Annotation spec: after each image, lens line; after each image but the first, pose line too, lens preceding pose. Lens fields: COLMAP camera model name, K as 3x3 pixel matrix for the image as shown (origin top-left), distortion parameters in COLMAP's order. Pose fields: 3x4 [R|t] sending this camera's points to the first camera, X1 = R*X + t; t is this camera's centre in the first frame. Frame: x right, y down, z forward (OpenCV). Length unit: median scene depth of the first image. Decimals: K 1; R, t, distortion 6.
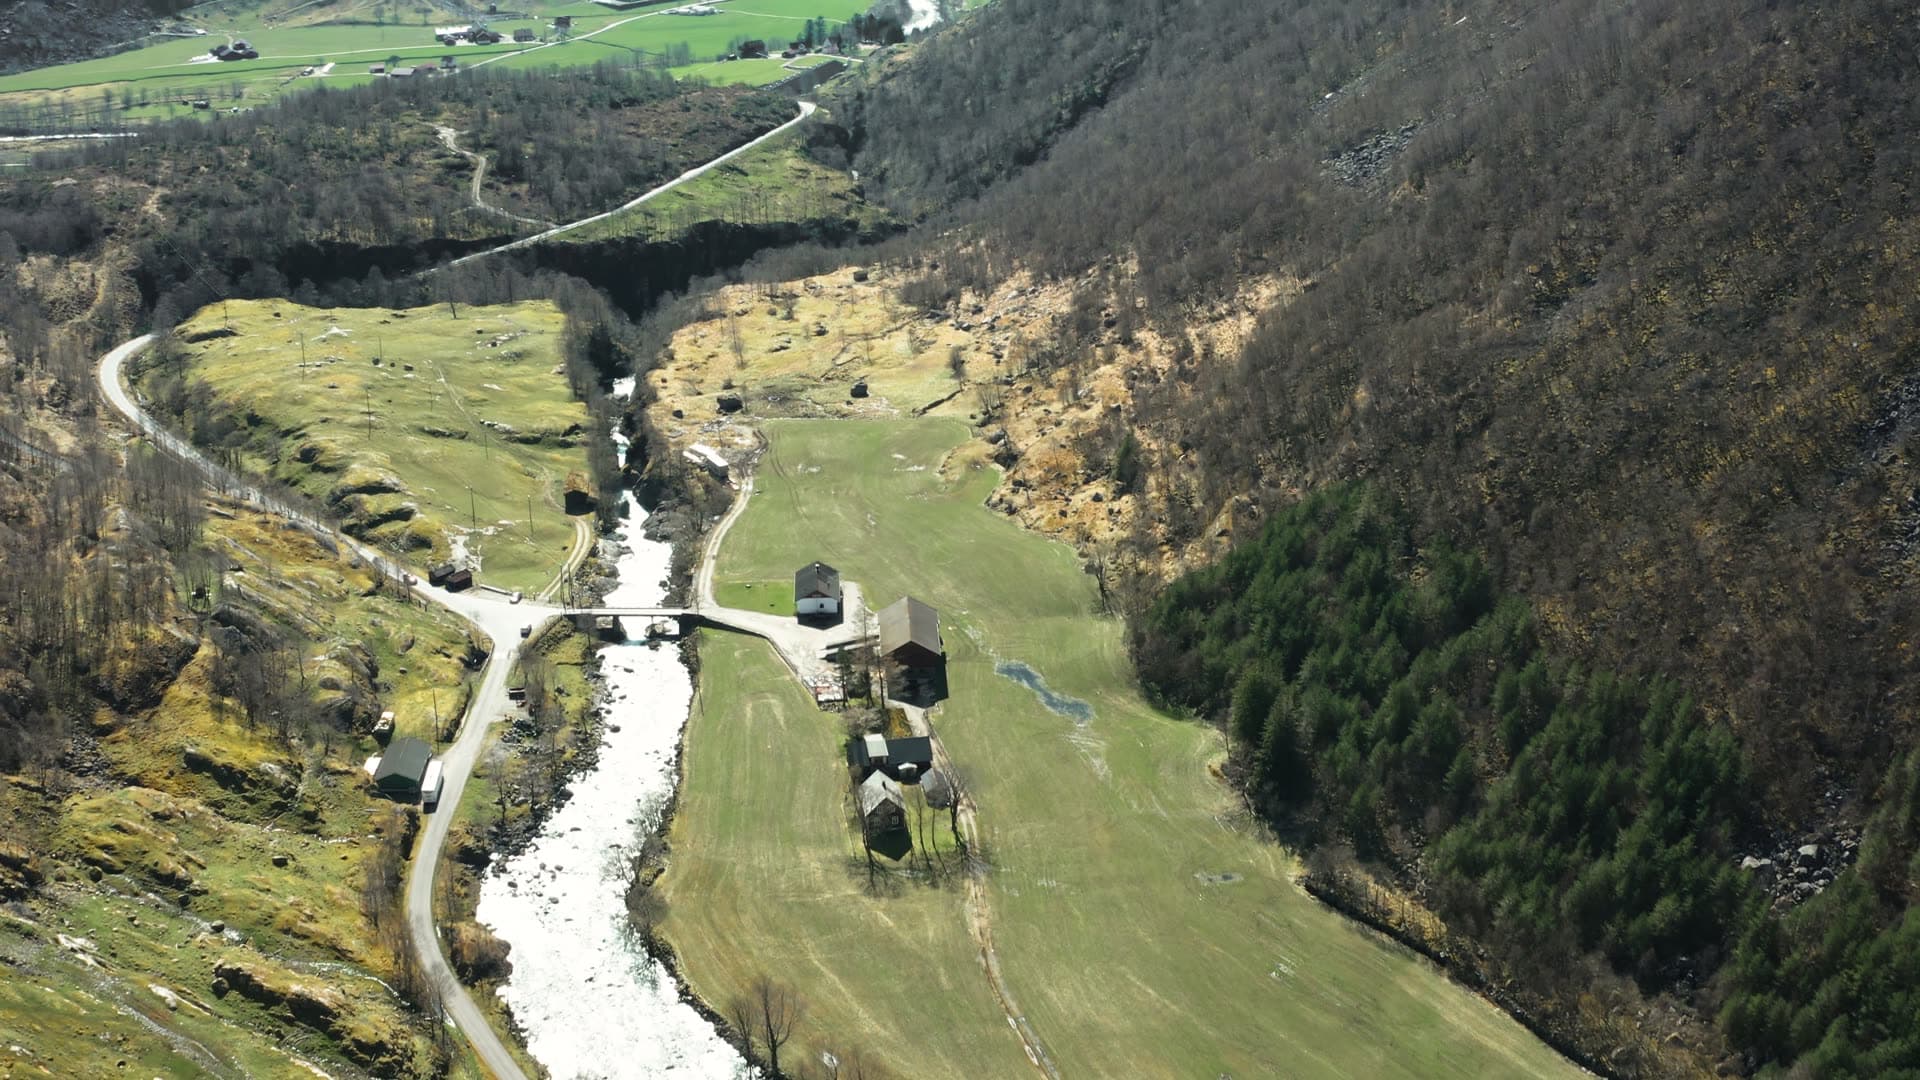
lens RADIAL K [[2150.0, 0, 915.3], [0, 2150.0, 539.2], [0, 0, 1]] dist [-0.200397, 0.009918]
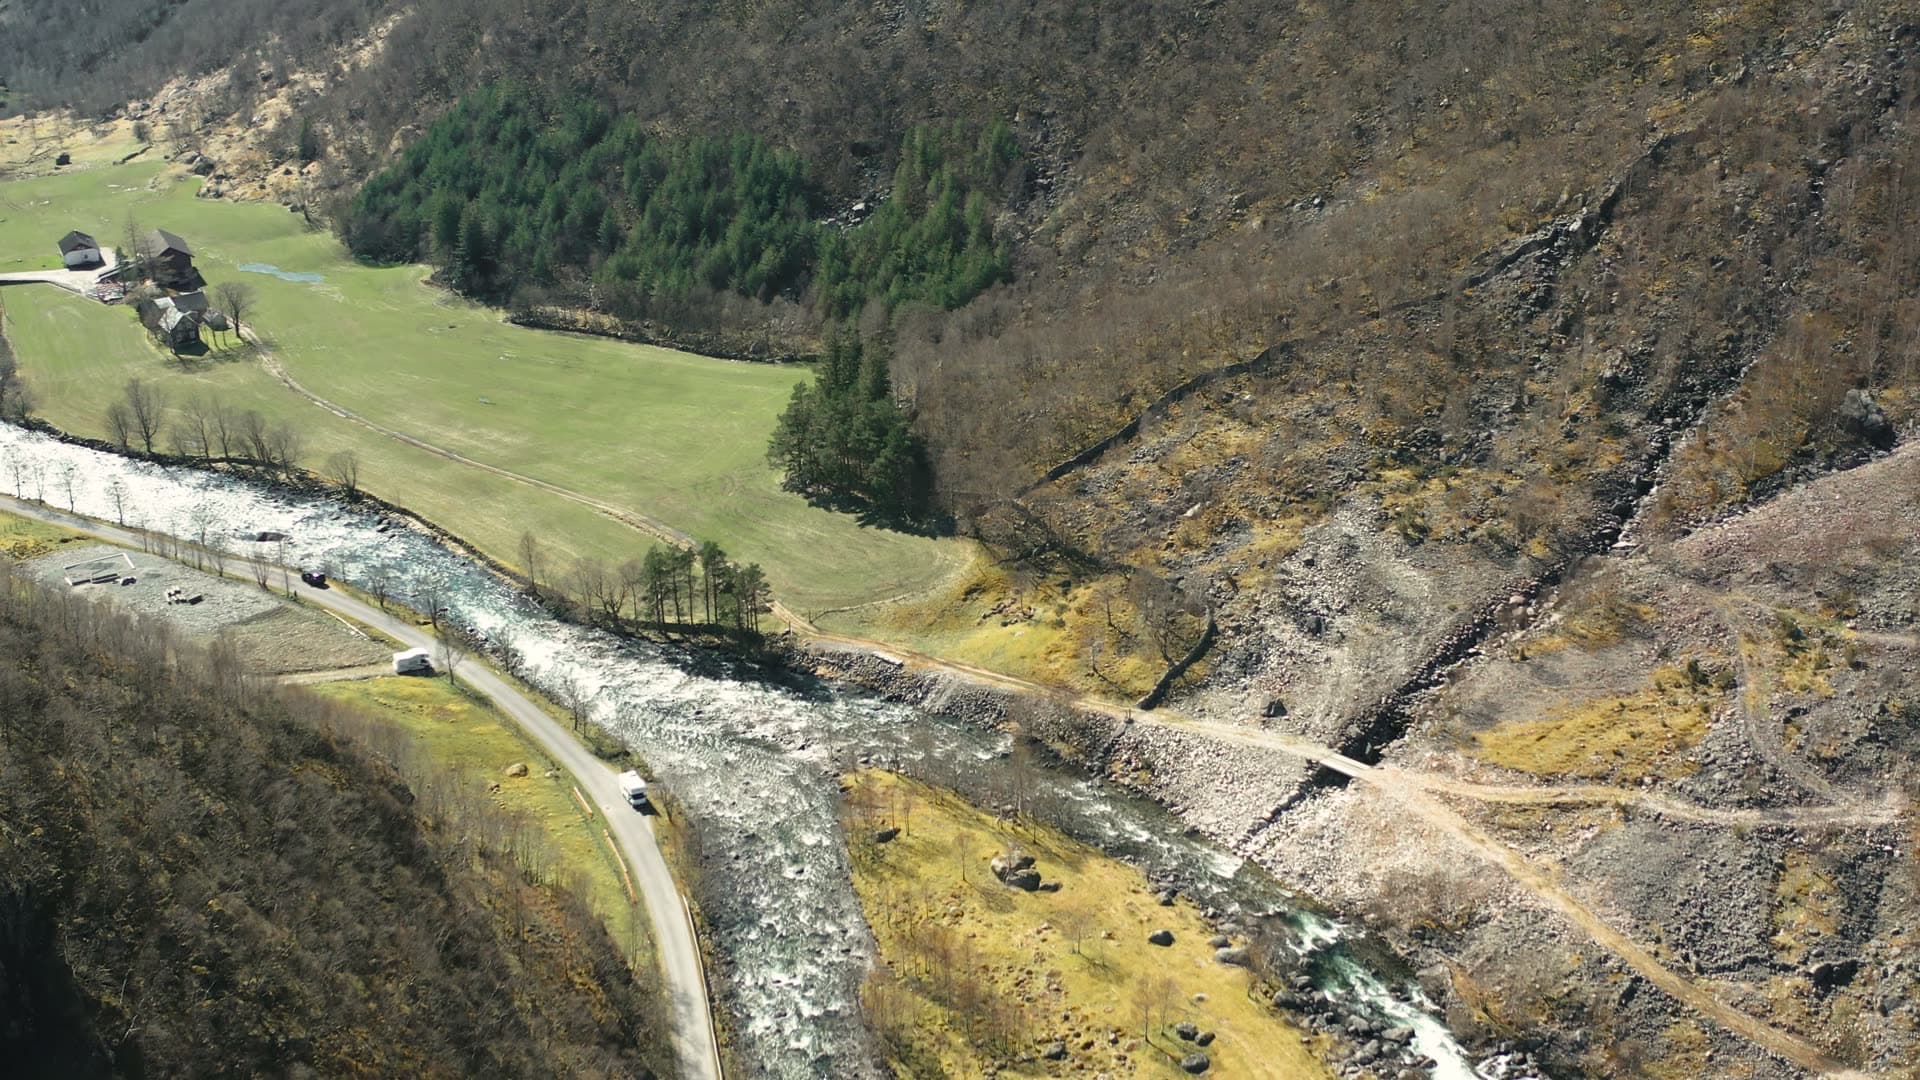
lens RADIAL K [[2150.0, 0, 915.3], [0, 2150.0, 539.2], [0, 0, 1]] dist [-0.200397, 0.009918]
pose [[0.904826, -0.174295, 0.388472, -0.120977], [0.175553, 0.983931, 0.032563, 0.274096], [-0.387905, 0.038733, 0.920885, -0.304829]]
